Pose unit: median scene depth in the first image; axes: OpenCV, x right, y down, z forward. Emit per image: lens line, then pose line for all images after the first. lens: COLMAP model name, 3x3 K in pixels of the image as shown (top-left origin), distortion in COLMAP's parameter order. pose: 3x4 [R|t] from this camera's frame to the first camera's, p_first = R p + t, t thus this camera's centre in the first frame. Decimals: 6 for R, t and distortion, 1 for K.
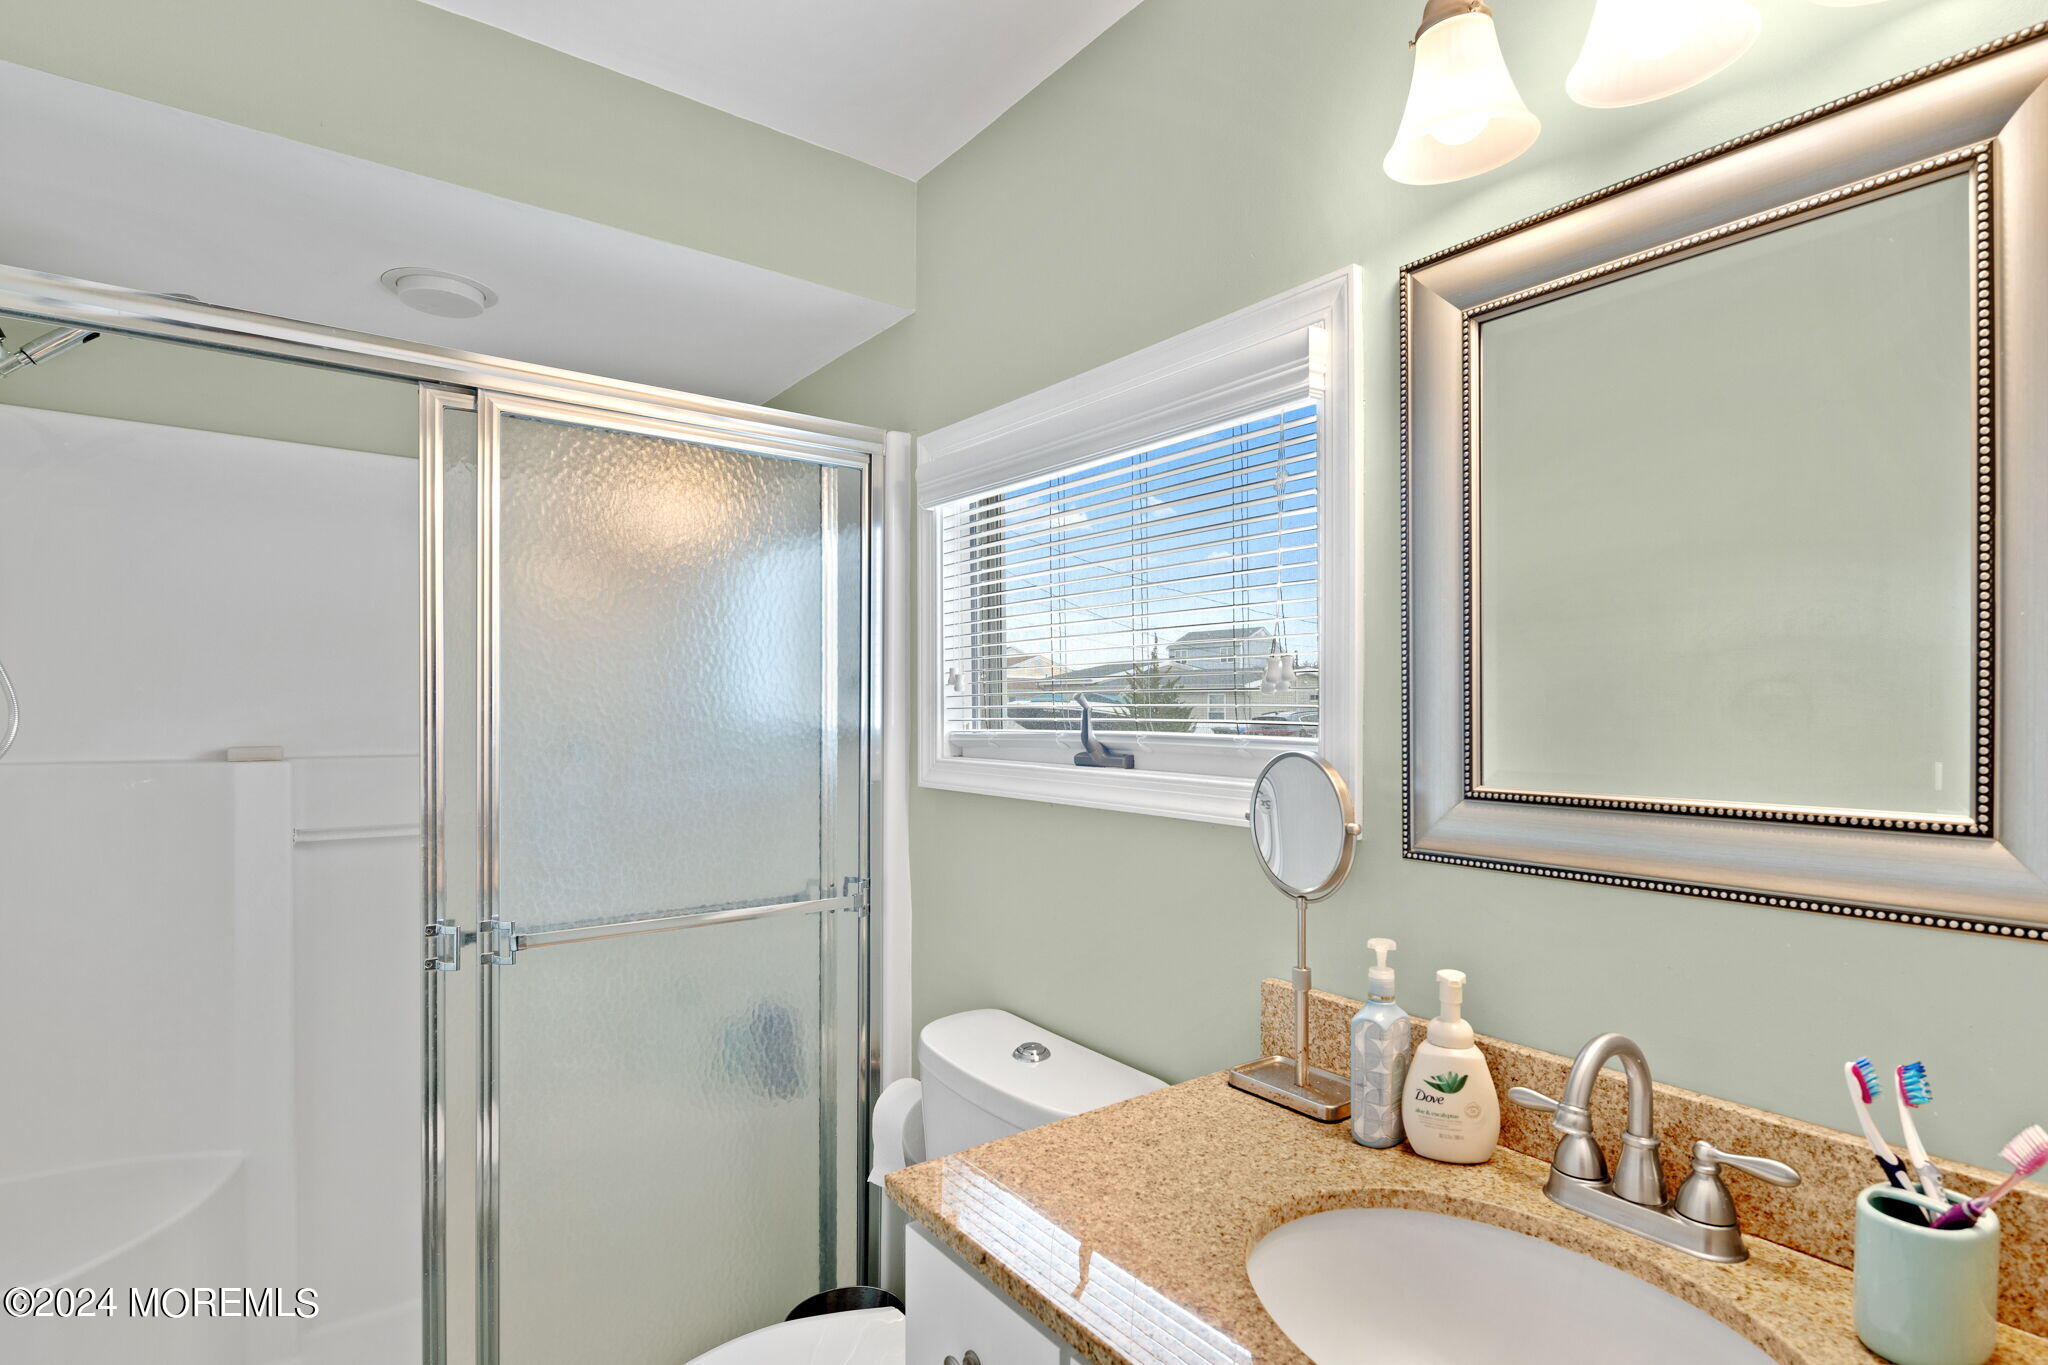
lens RADIAL K [[1015.0, 0, 1021.6], [0, 1015.0, 690.4], [0, 0, 1]] dist [-0.000351, 0.000091]
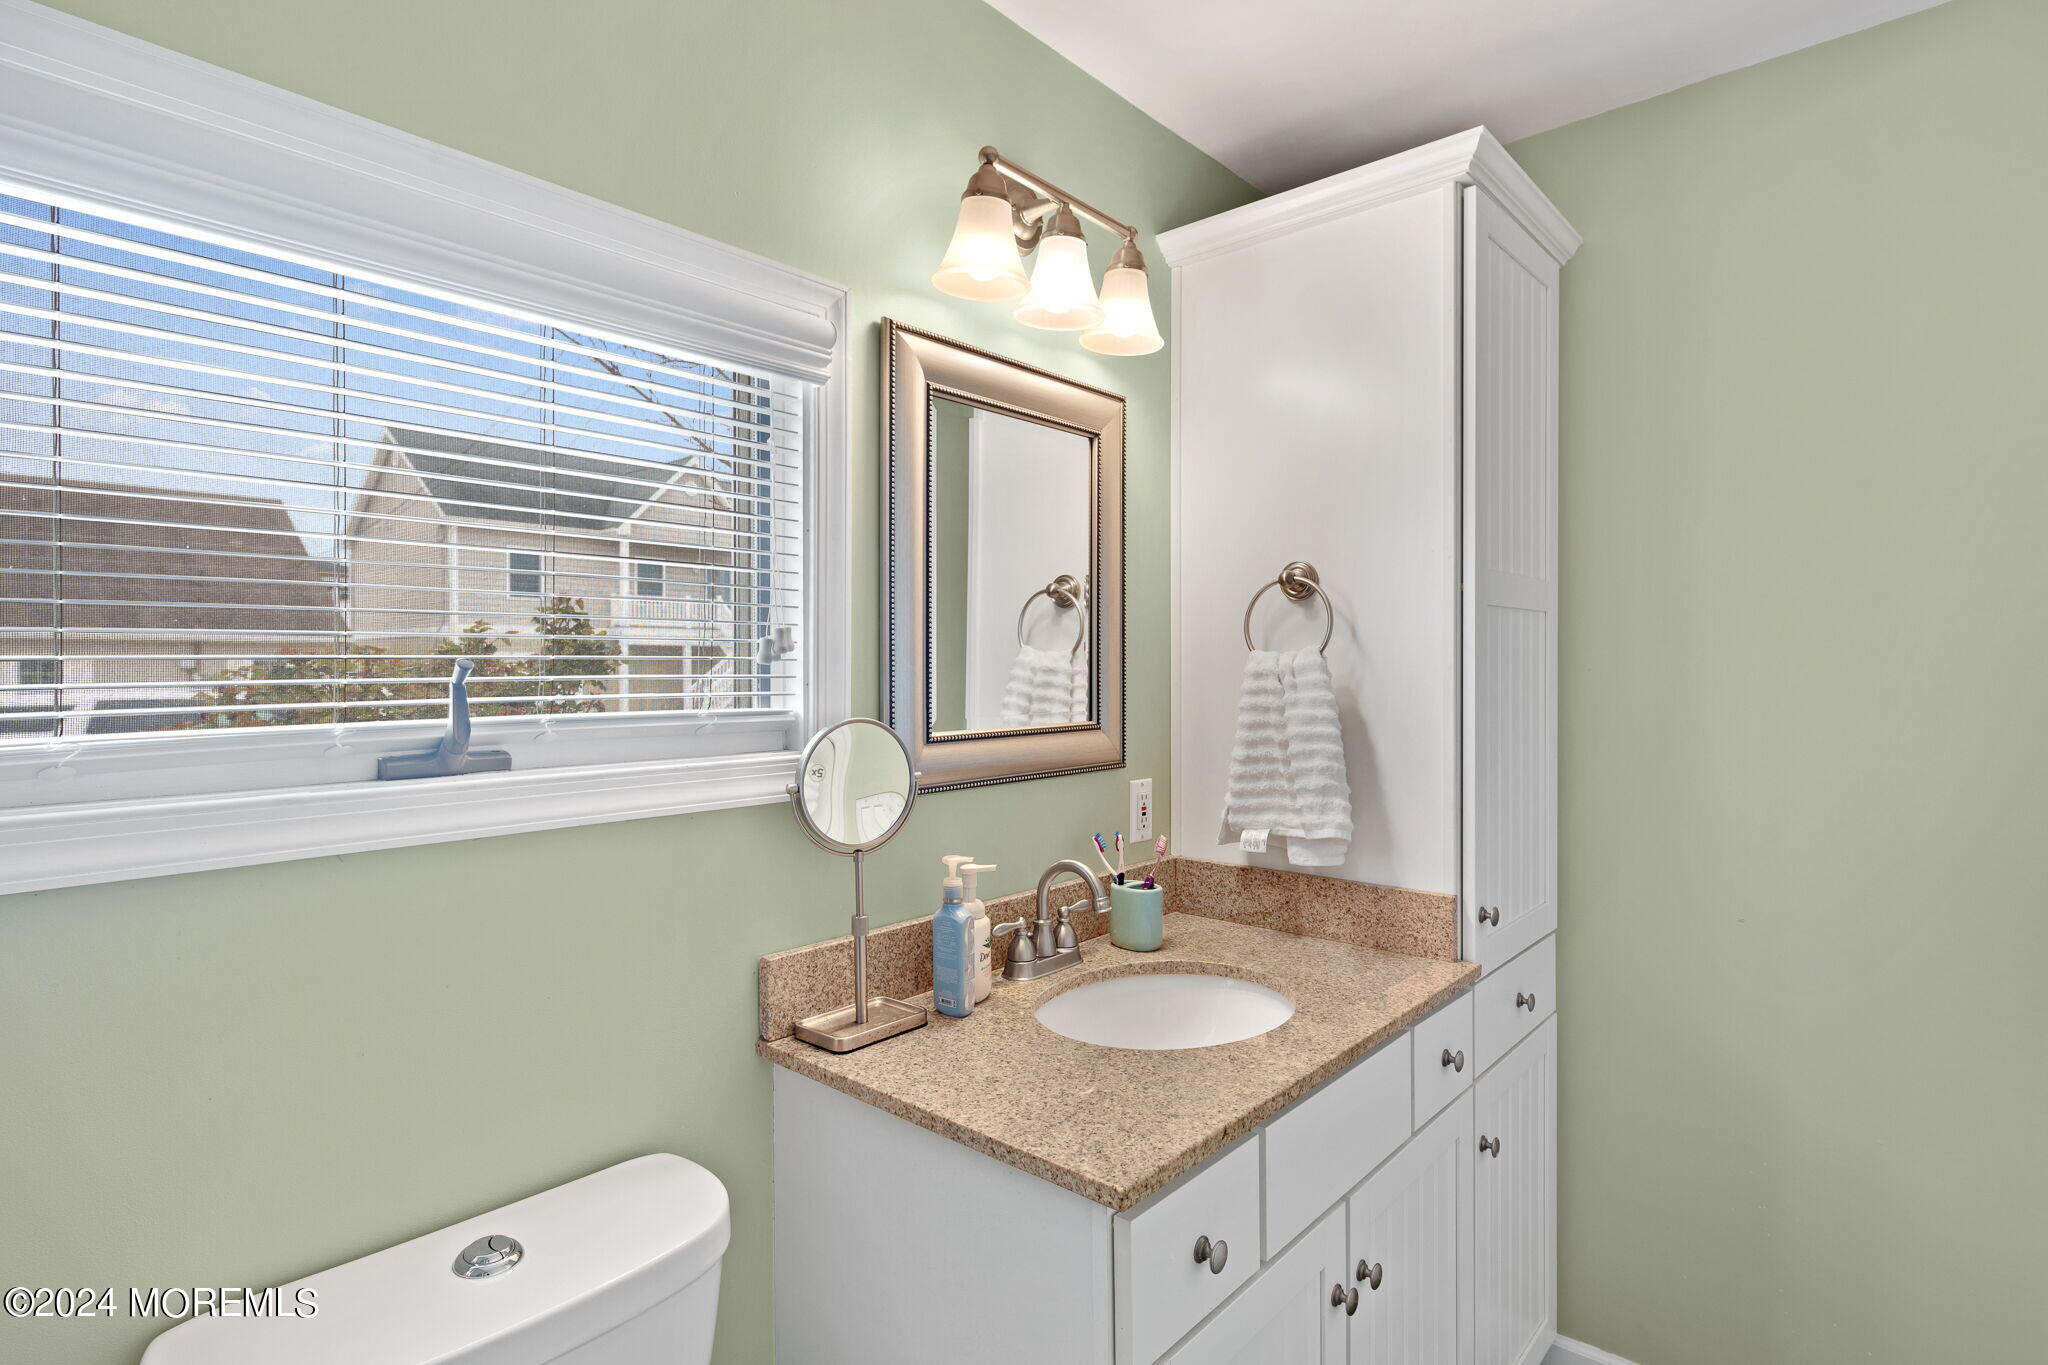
lens RADIAL K [[1019.1, 0, 1021.4], [0, 1019.1, 648.7], [0, 0, 1]] dist [0.001041, 0.000280]
pose [[-0.193172, 0.025439, 0.980835, -0.844767], [0.001757, 0.999671, -0.025581, 0.017122], [-0.981163, -0.003218, -0.193153, 1.053653]]
